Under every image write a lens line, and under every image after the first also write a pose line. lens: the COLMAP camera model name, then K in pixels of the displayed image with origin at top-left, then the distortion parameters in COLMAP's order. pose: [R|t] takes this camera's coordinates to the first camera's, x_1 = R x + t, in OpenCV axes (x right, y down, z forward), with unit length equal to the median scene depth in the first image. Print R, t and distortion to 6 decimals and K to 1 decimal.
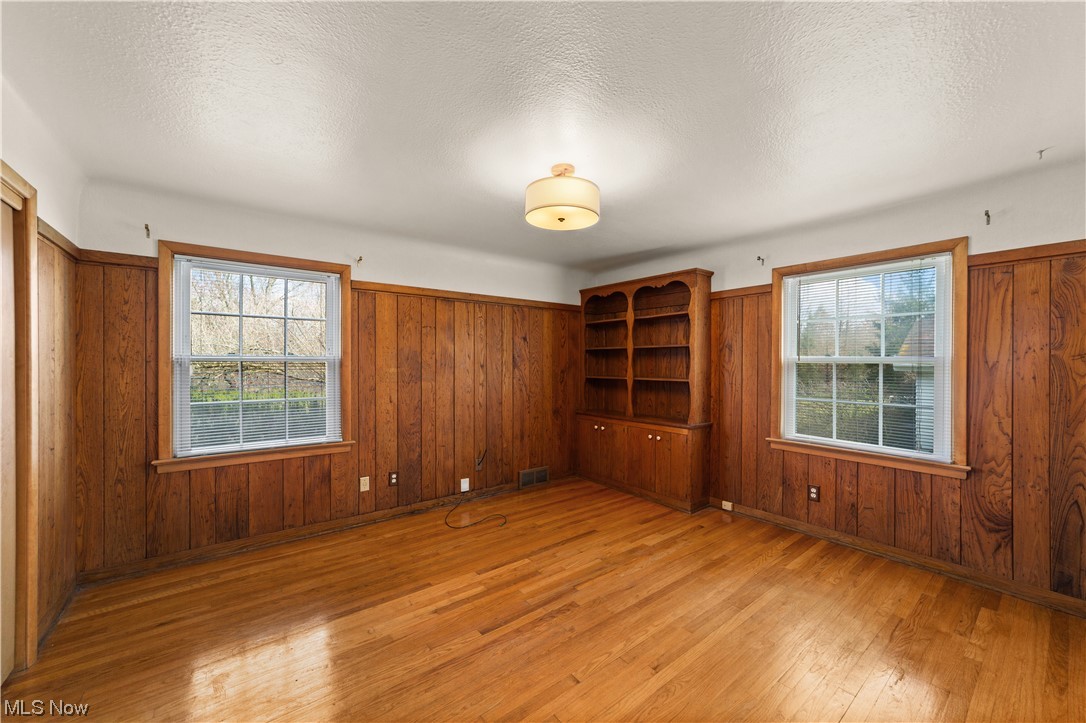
lens RADIAL K [[418.5, 0, 540.1], [0, 418.5, 368.2], [0, 0, 1]] dist [-0.010416, 0.000216]
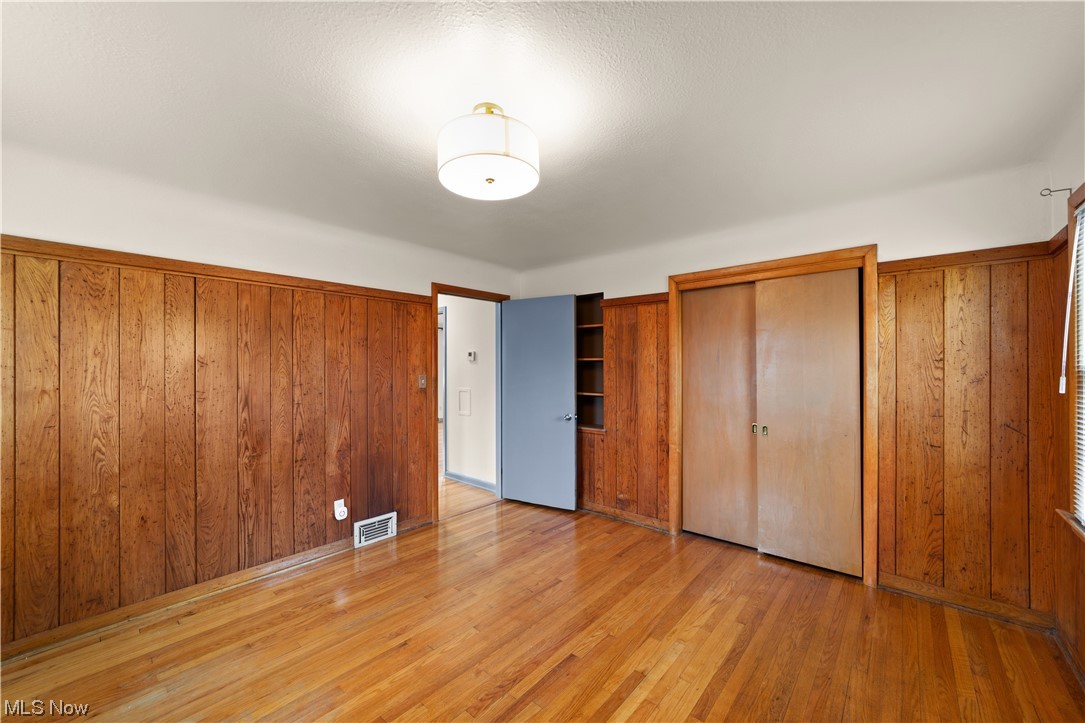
lens RADIAL K [[418.1, 0, 539.6], [0, 418.1, 368.2], [0, 0, 1]] dist [-0.010416, 0.000216]
pose [[-0.981714, 0.001686, -0.190355, 0.112478], [0.000969, 0.999992, 0.003858, -0.027454], [0.190360, 0.003603, -0.981708, 1.846957]]
